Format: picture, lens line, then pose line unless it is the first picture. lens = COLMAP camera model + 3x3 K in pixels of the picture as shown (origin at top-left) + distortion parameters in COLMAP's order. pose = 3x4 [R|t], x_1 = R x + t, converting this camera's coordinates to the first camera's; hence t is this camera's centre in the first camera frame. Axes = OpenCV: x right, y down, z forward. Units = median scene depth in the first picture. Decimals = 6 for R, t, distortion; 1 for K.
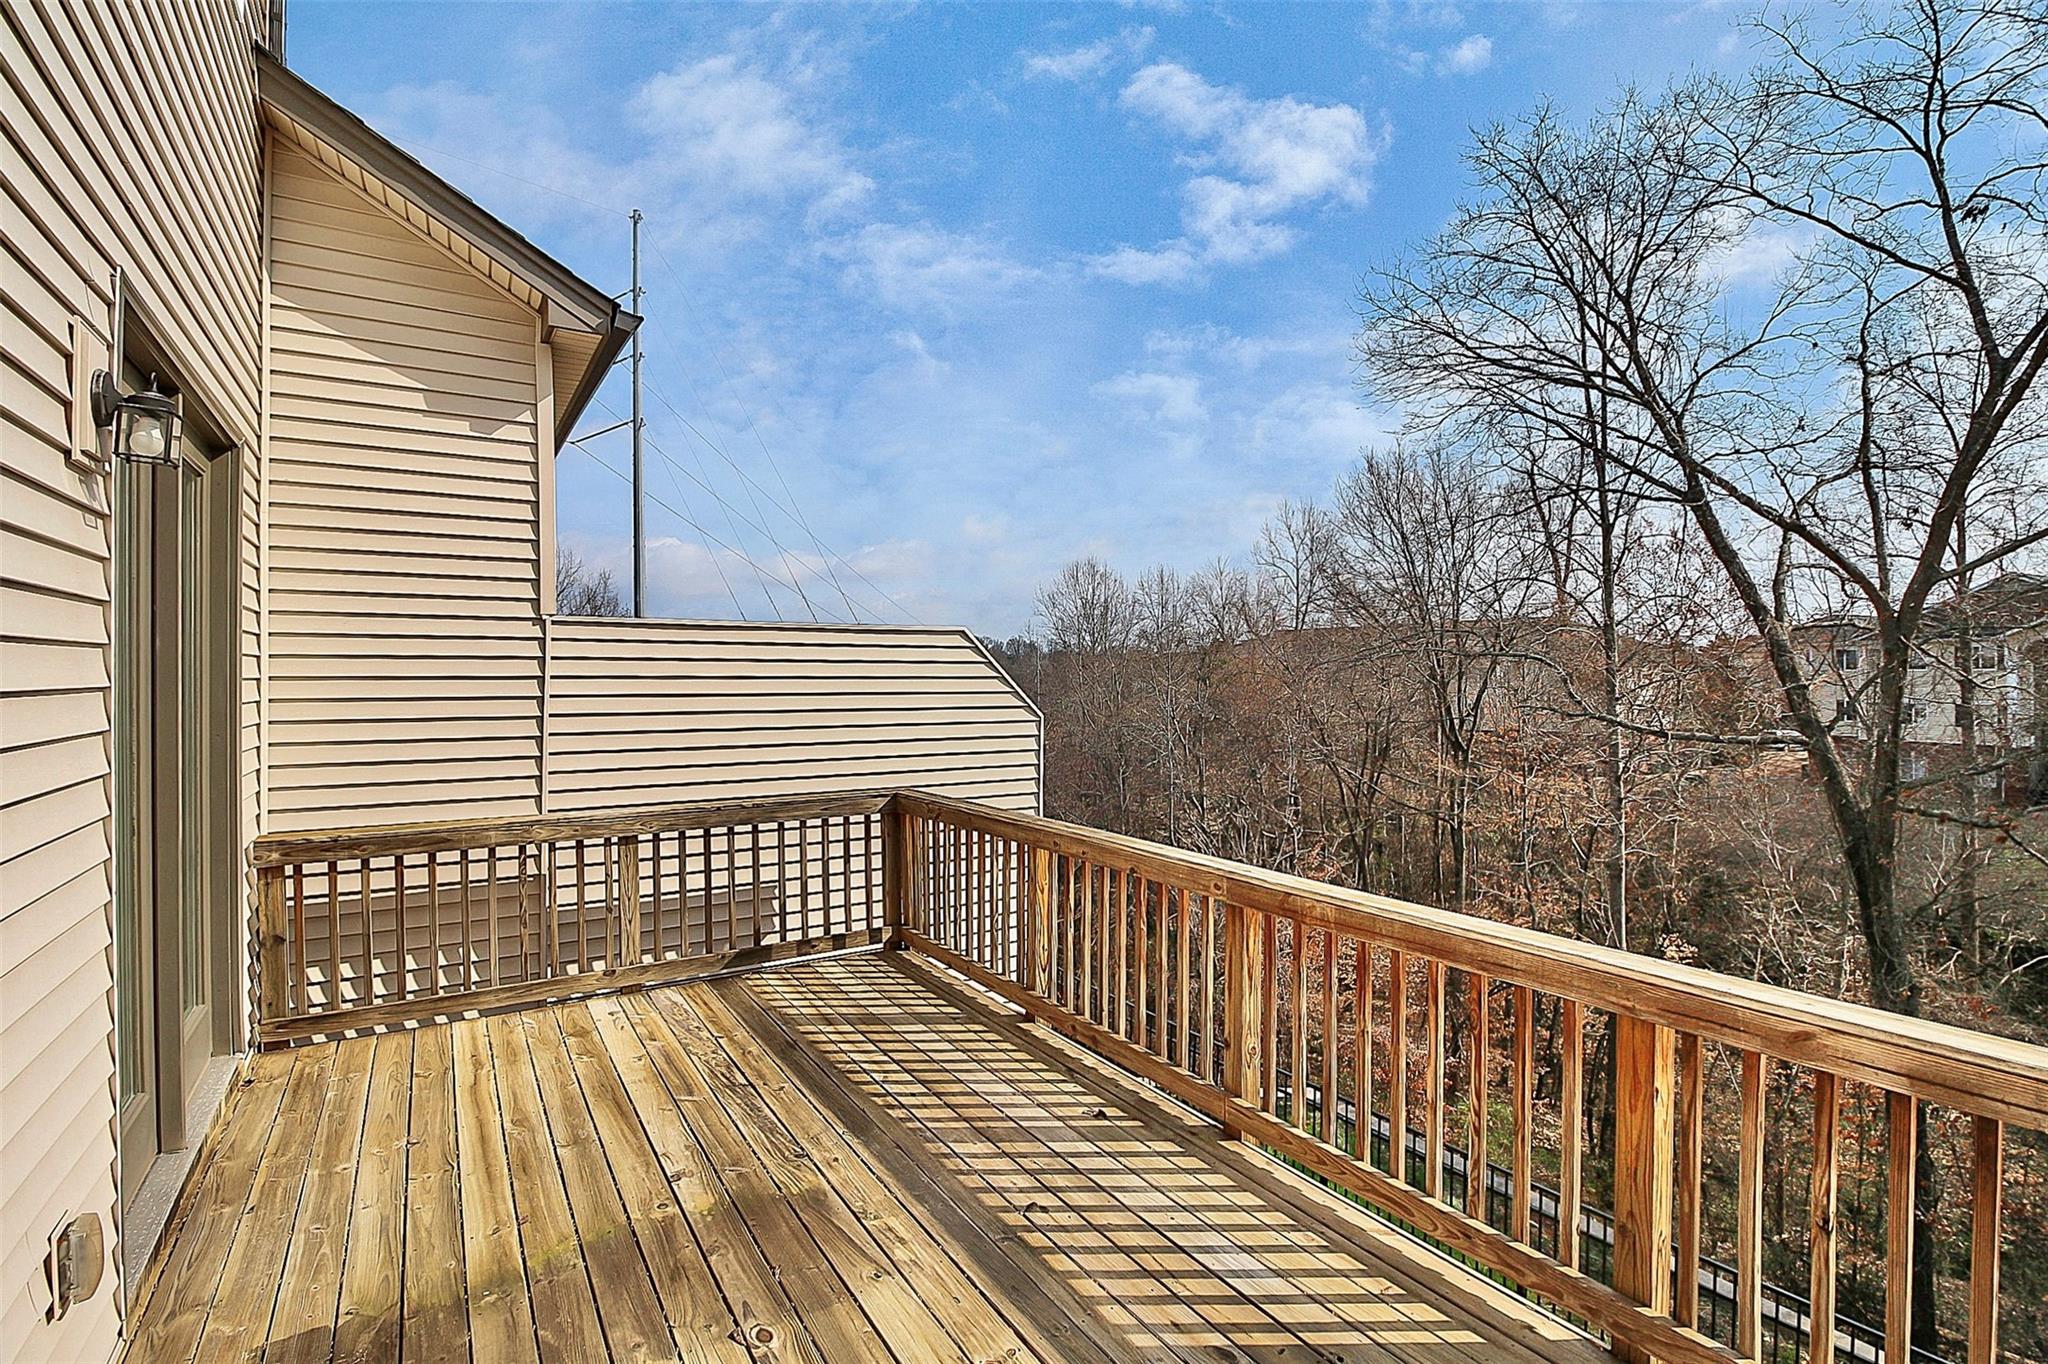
lens RADIAL K [[974.8, 0, 1019.8], [0, 974.8, 688.7], [0, 0, 1]] dist [-0.004448, -0.001268]
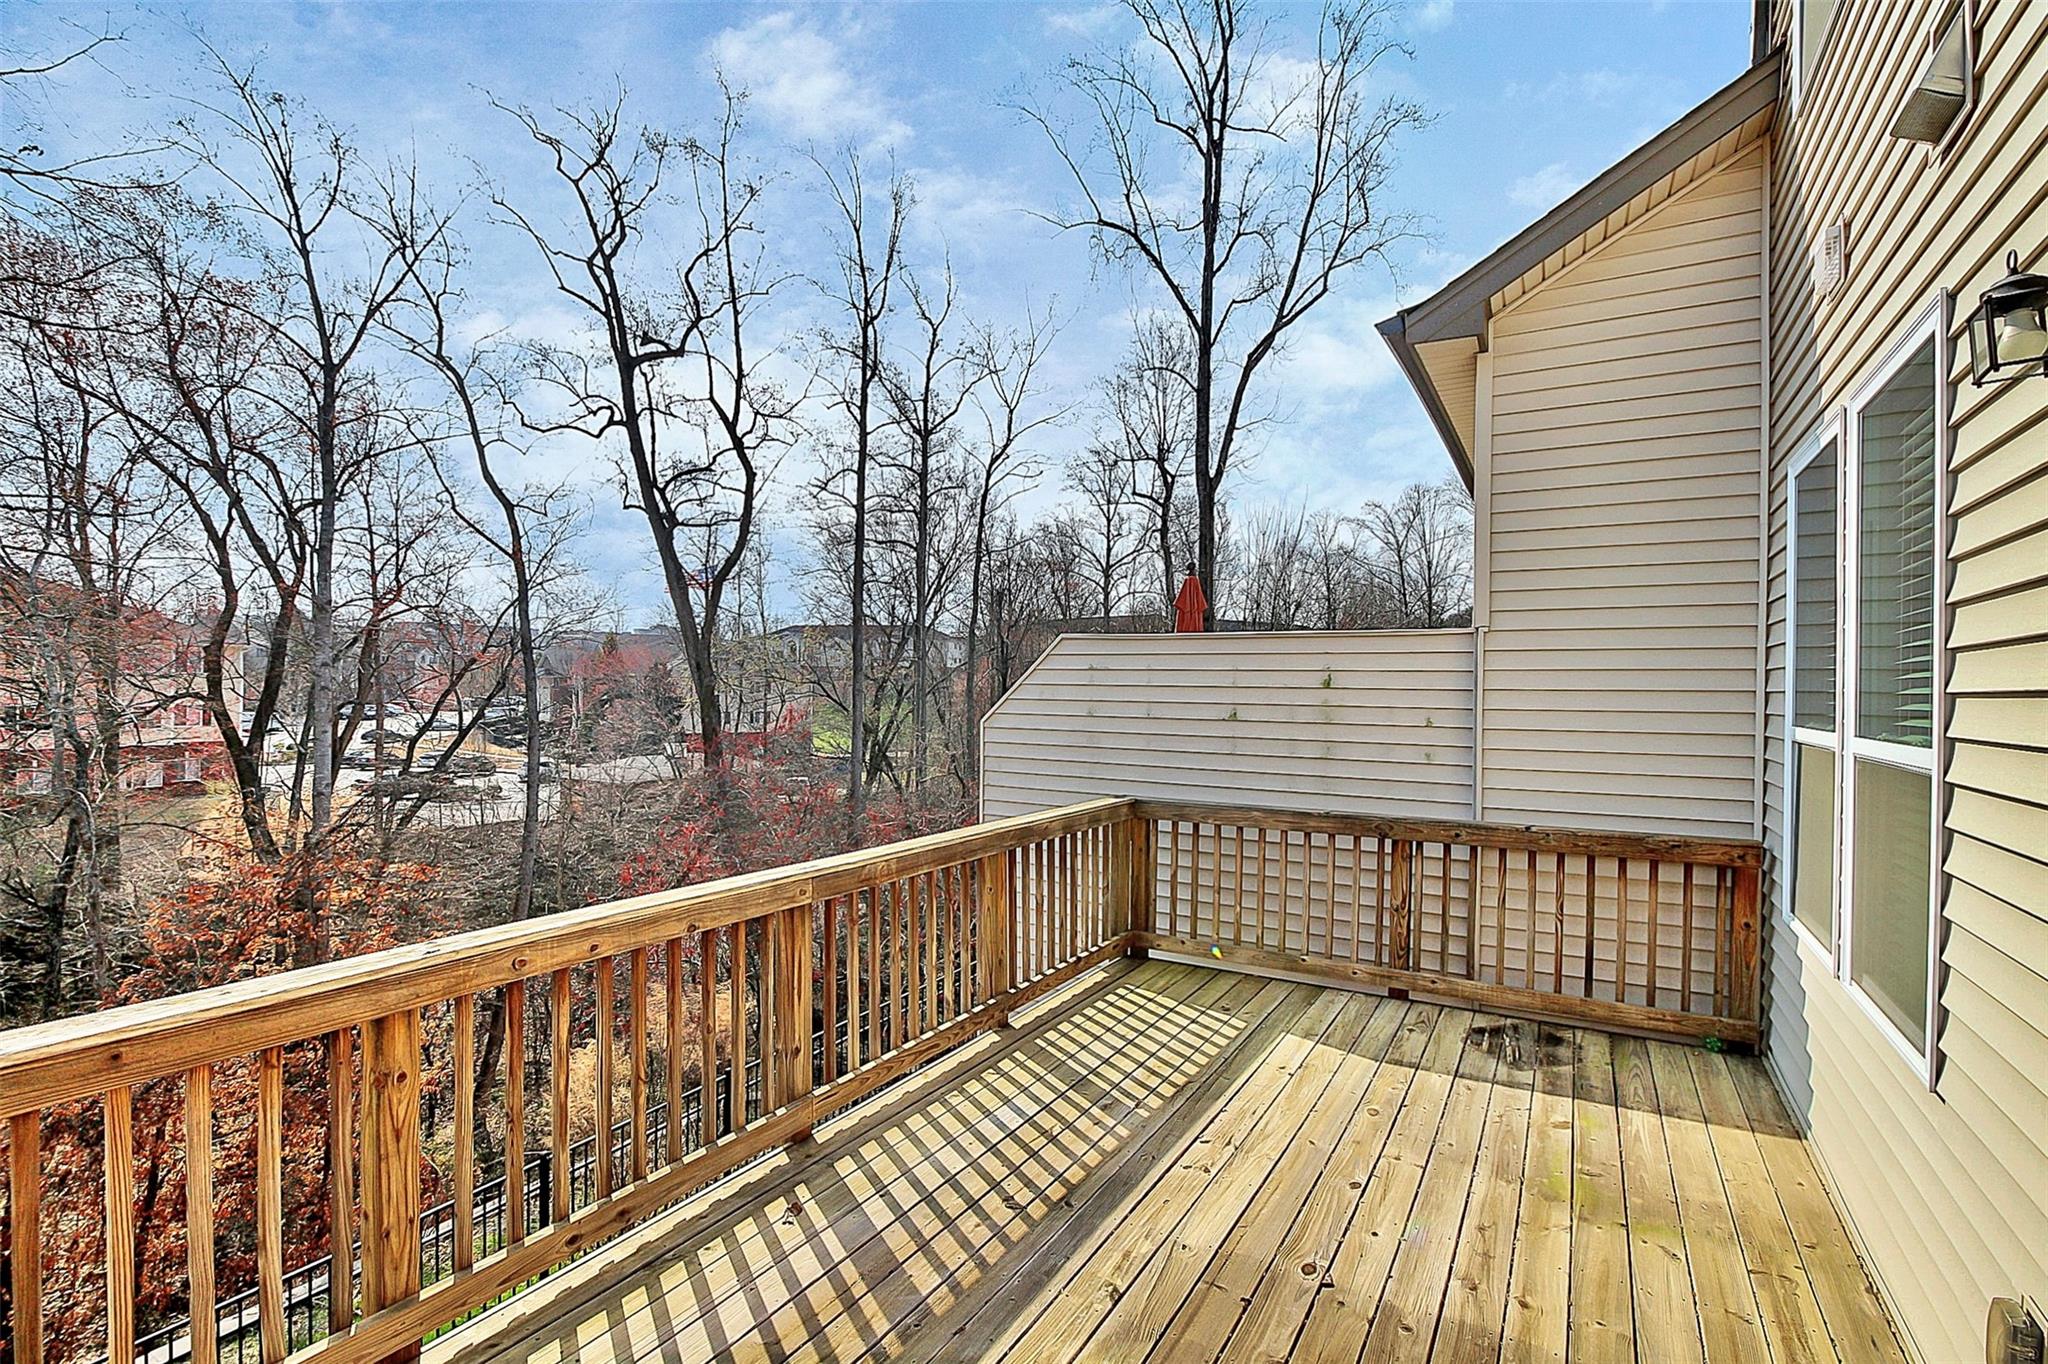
lens RADIAL K [[974.8, 0, 1019.8], [0, 974.8, 688.7], [0, 0, 1]] dist [-0.004448, -0.001268]
pose [[-0.476914, -0.006479, 0.878926, -0.874025], [0.001530, 0.999965, 0.008202, -0.009873], [-0.878948, 0.005256, -0.476888, 1.470333]]
